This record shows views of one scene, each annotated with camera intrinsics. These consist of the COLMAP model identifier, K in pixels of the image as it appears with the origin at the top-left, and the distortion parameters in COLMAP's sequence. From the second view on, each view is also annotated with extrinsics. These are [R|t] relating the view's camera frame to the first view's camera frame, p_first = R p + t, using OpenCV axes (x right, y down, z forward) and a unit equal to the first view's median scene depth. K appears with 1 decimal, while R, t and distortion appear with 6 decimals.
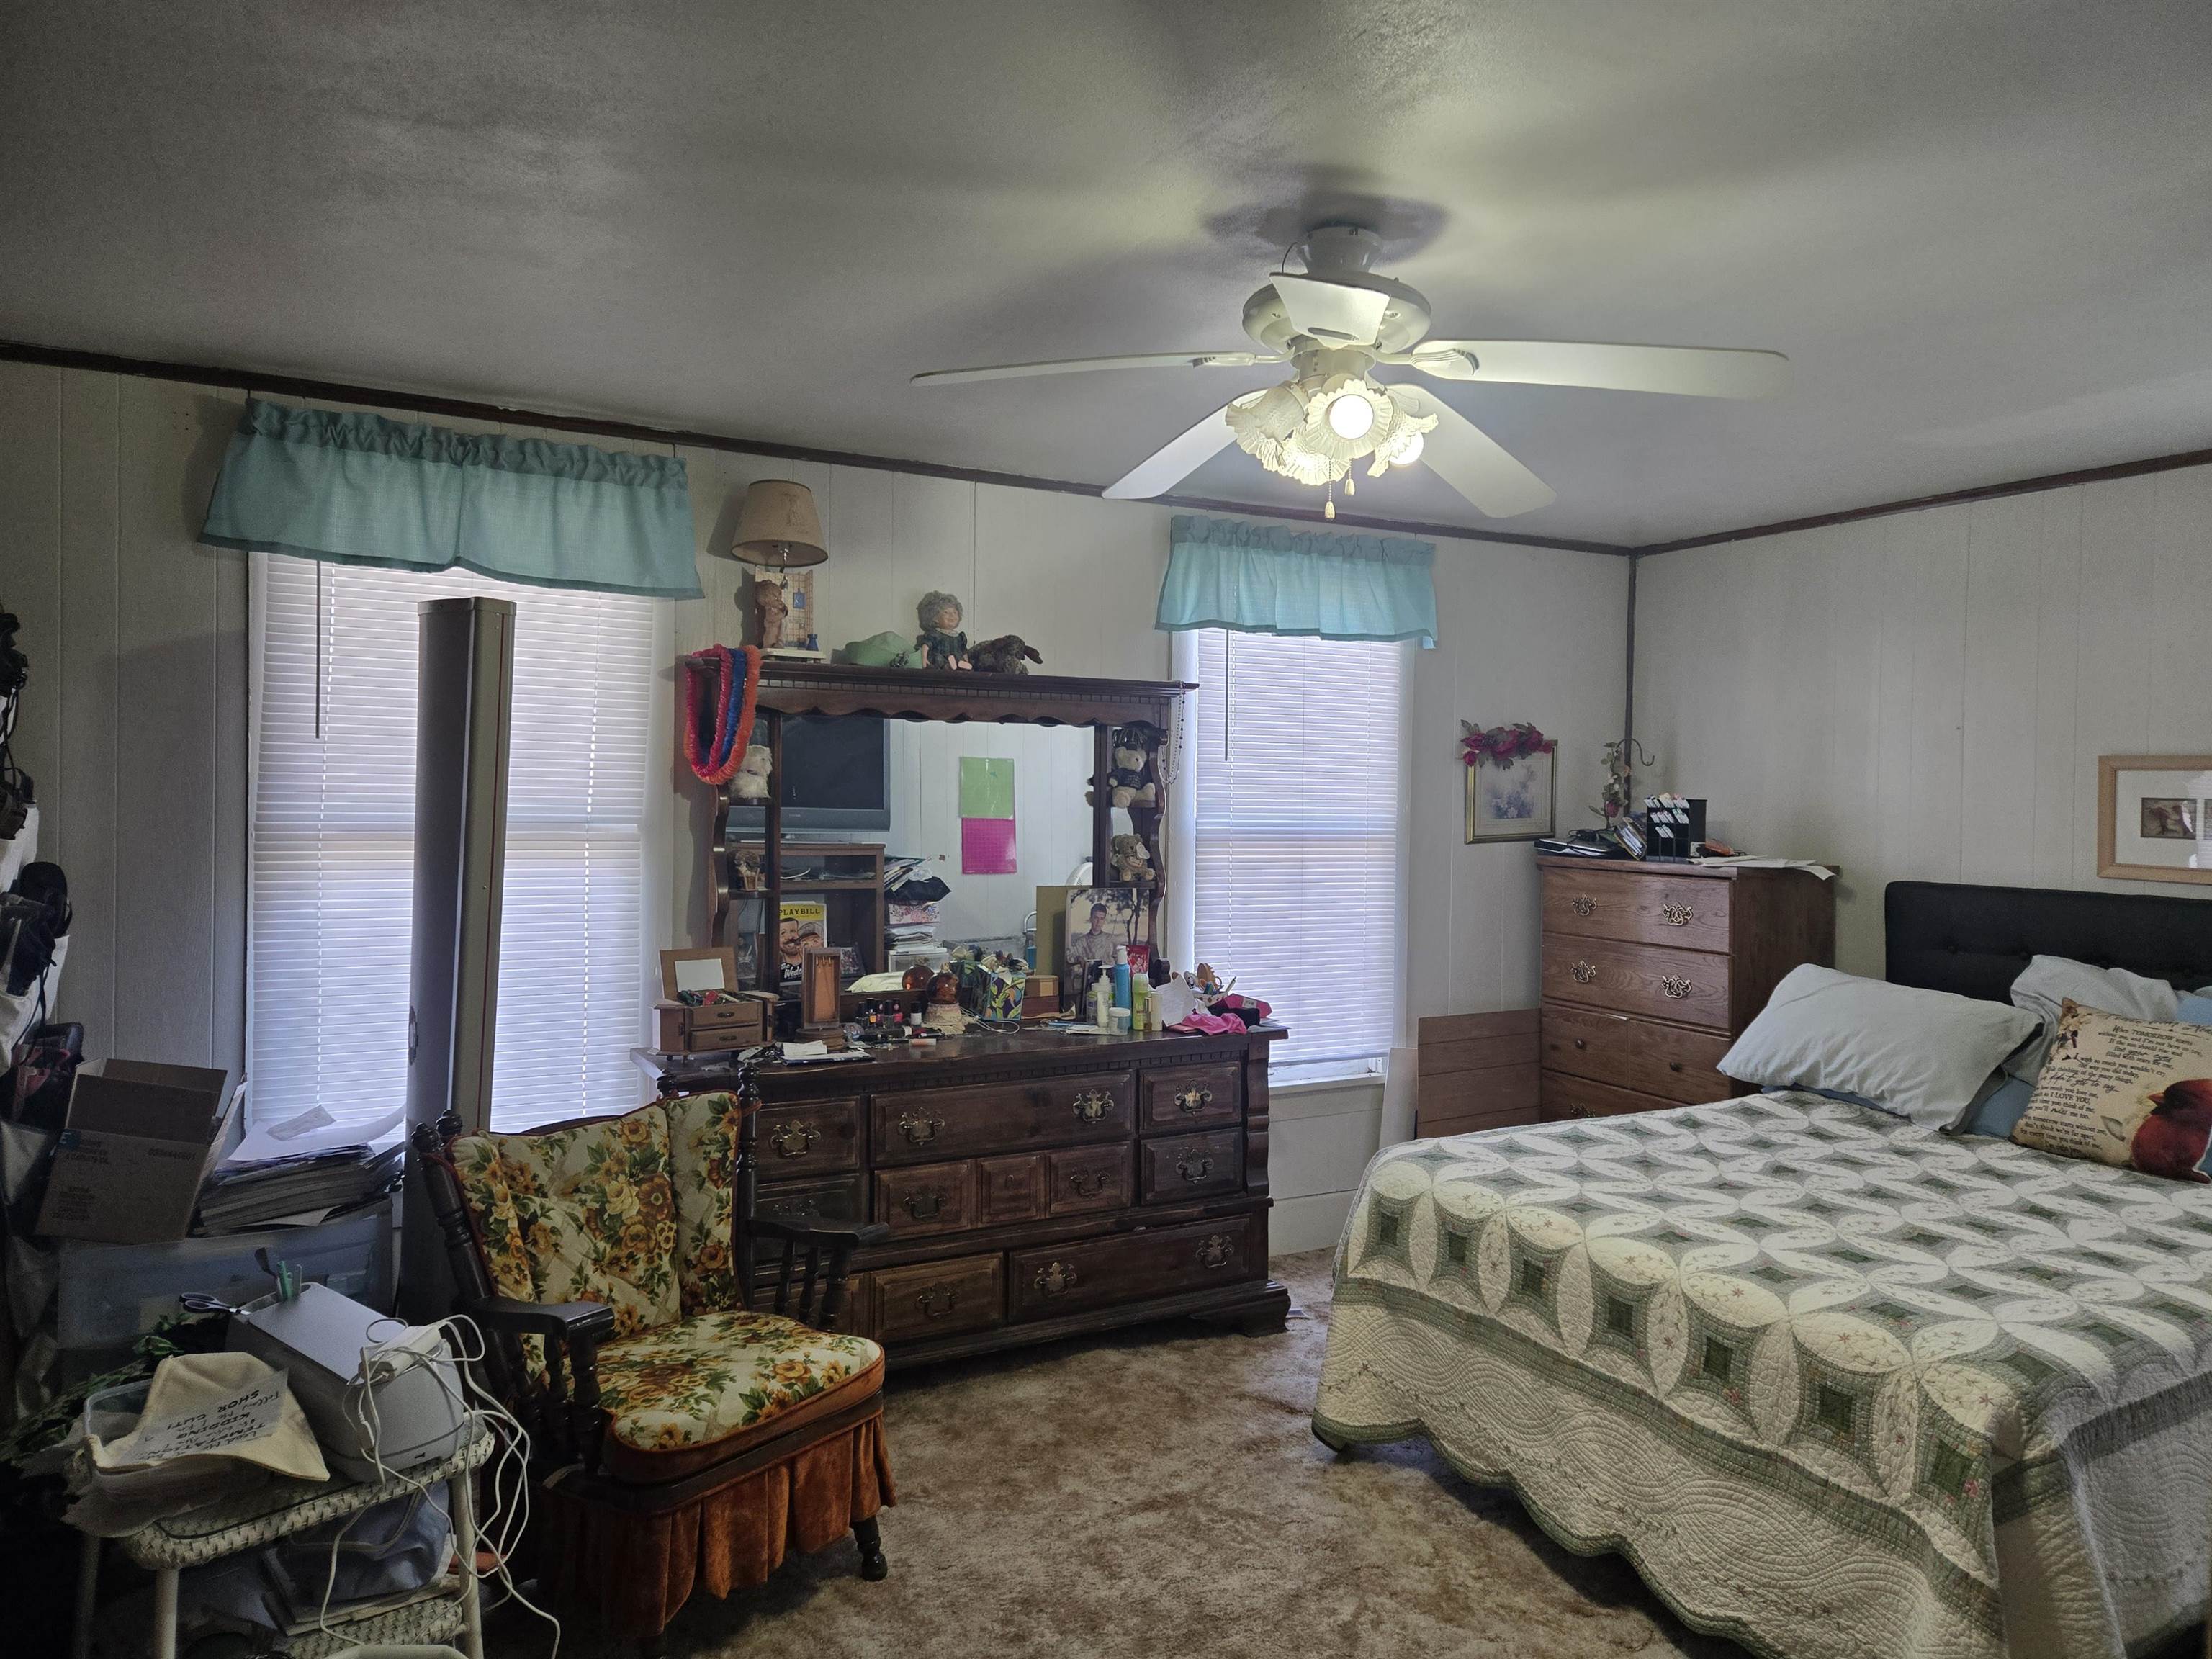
lens RADIAL K [[1471.9, 0, 1105.0], [0, 1471.9, 814.5], [0, 0, 1]] dist [0.081132, -0.065228]
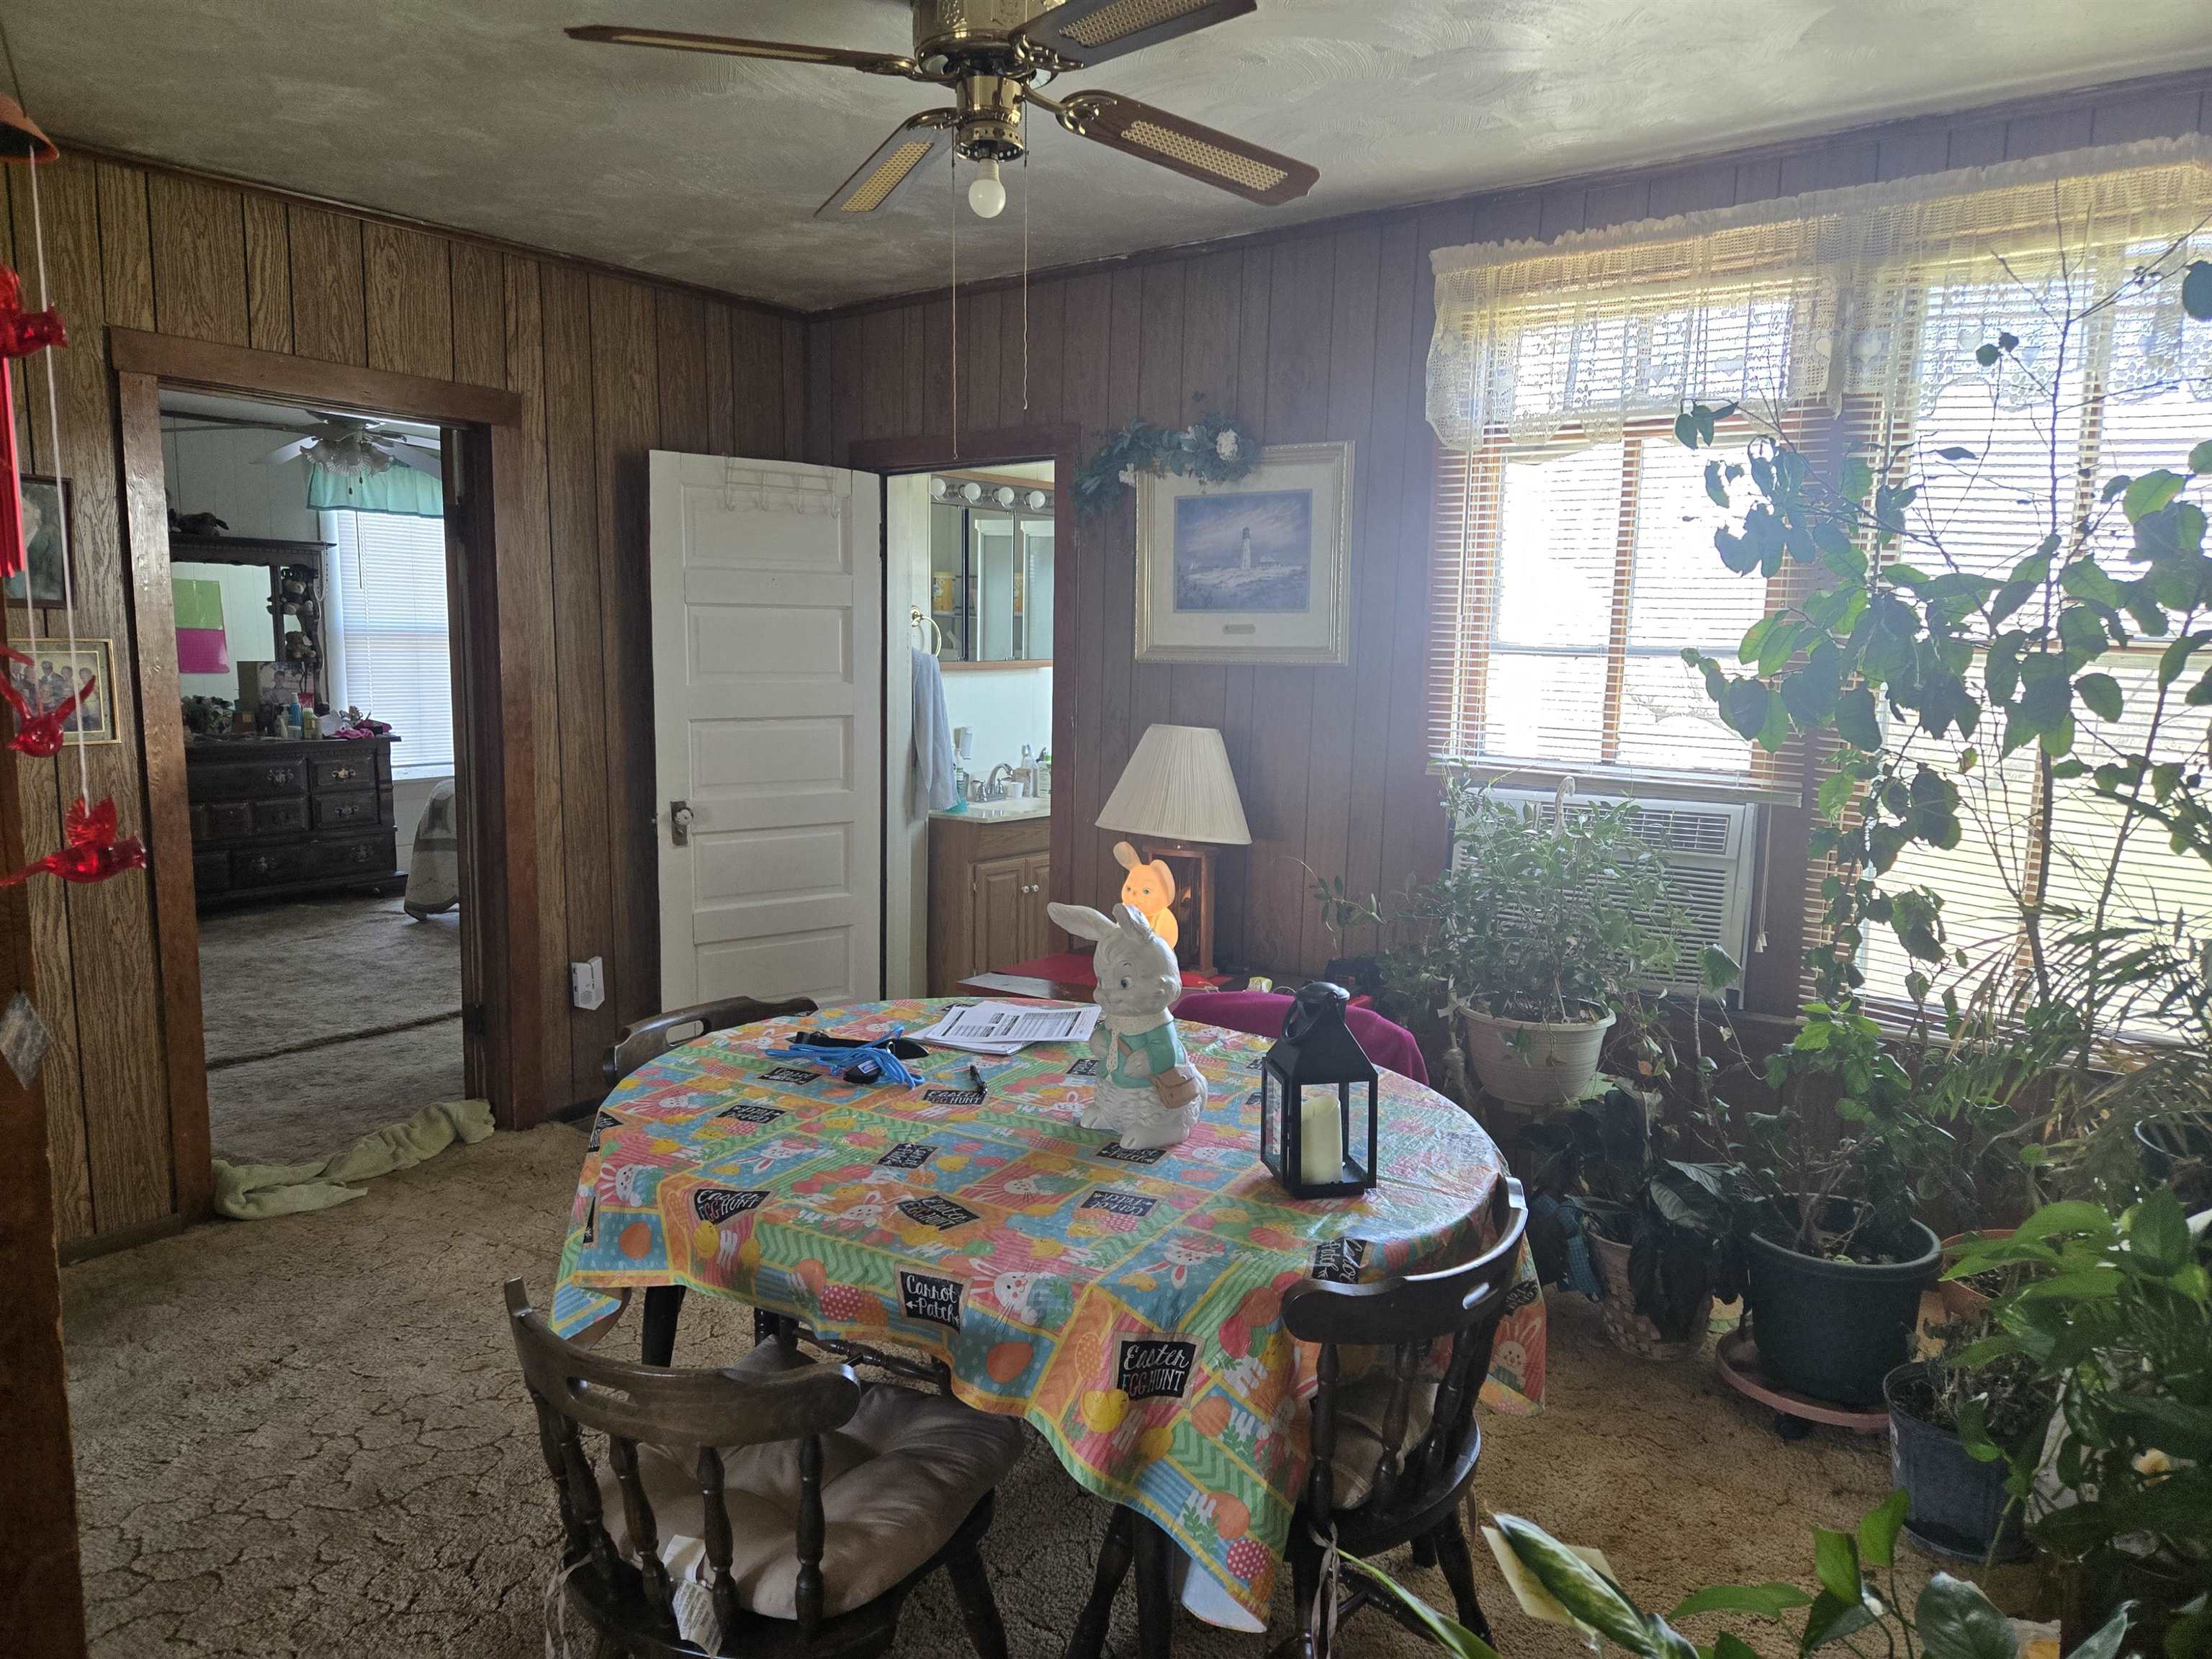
lens RADIAL K [[1471.9, 0, 1105.4], [0, 1471.9, 836.7], [0, 0, 1]] dist [0.081132, -0.065228]
pose [[0.896136, -0.057078, 0.440093, 0.084206], [-0.000832, 0.991476, 0.130284, 0.024842], [-0.443778, -0.117119, 0.888450, -1.094111]]
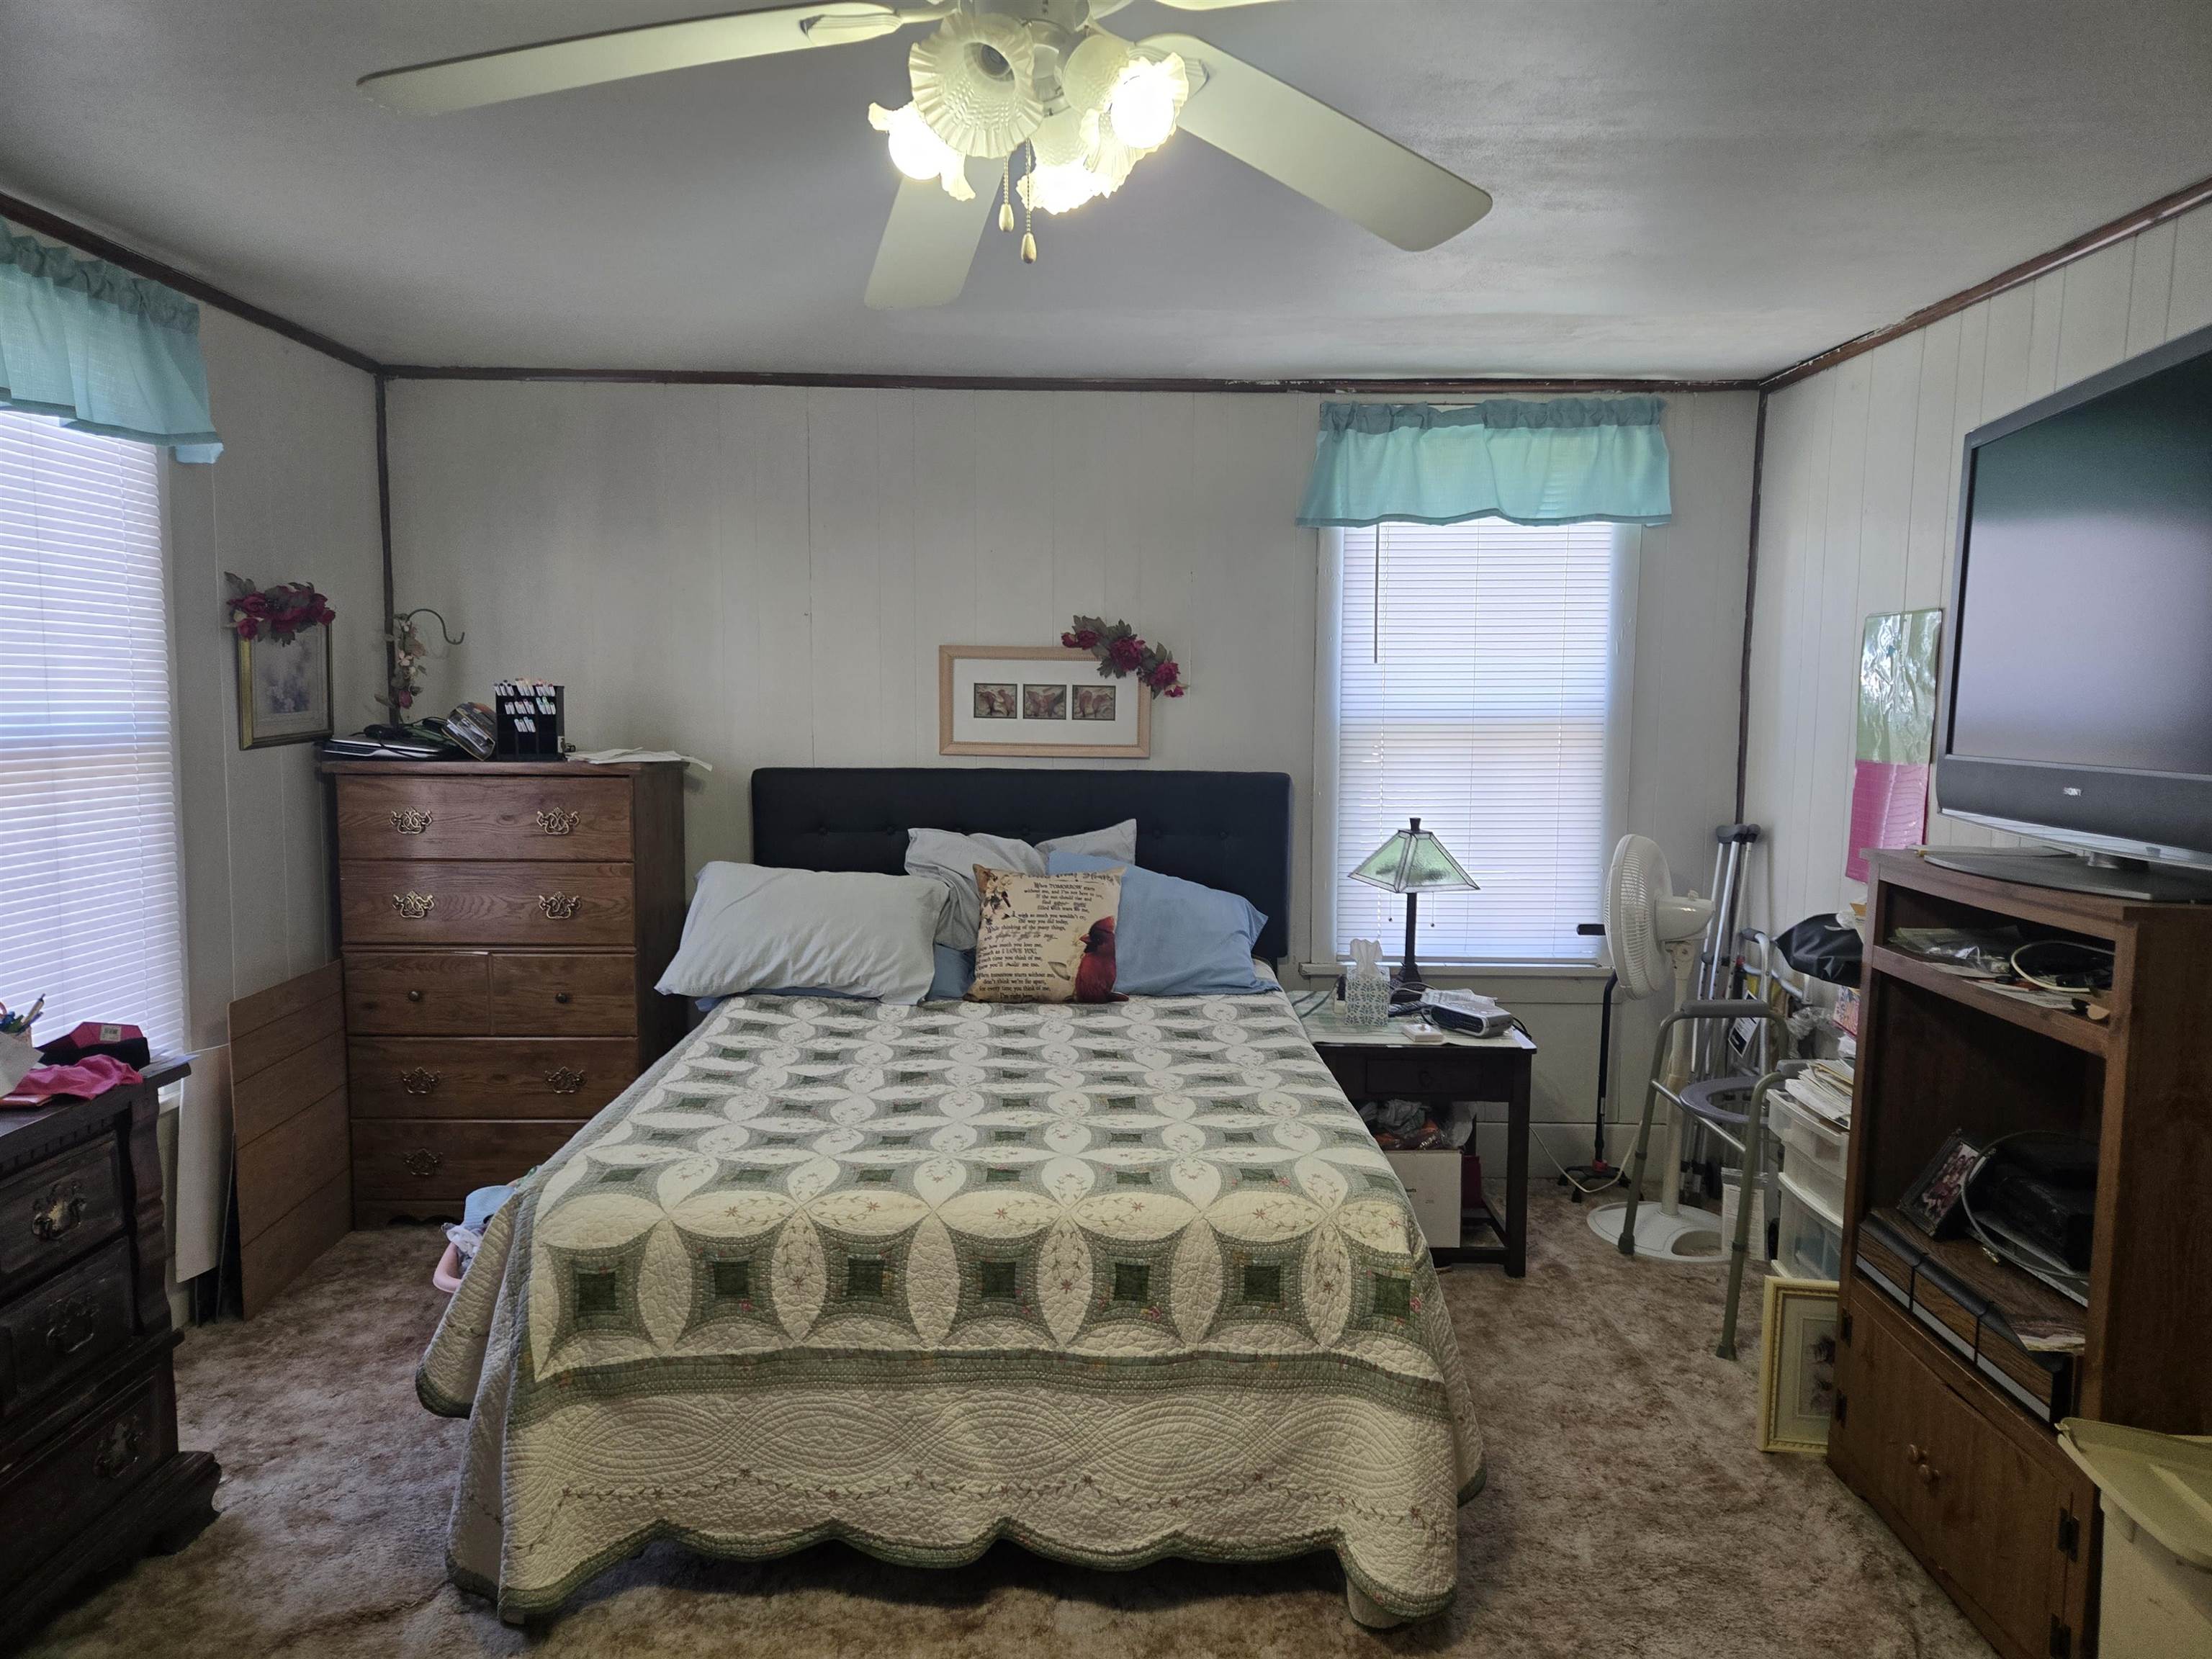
lens RADIAL K [[1471.9, 0, 1108.6], [0, 1471.9, 839.0], [0, 0, 1]] dist [0.081132, -0.065228]
pose [[0.473906, -0.098505, 0.875049, -0.244165], [0.015945, 0.994521, 0.103318, -0.006983], [-0.880431, -0.035010, 0.472880, 0.365453]]
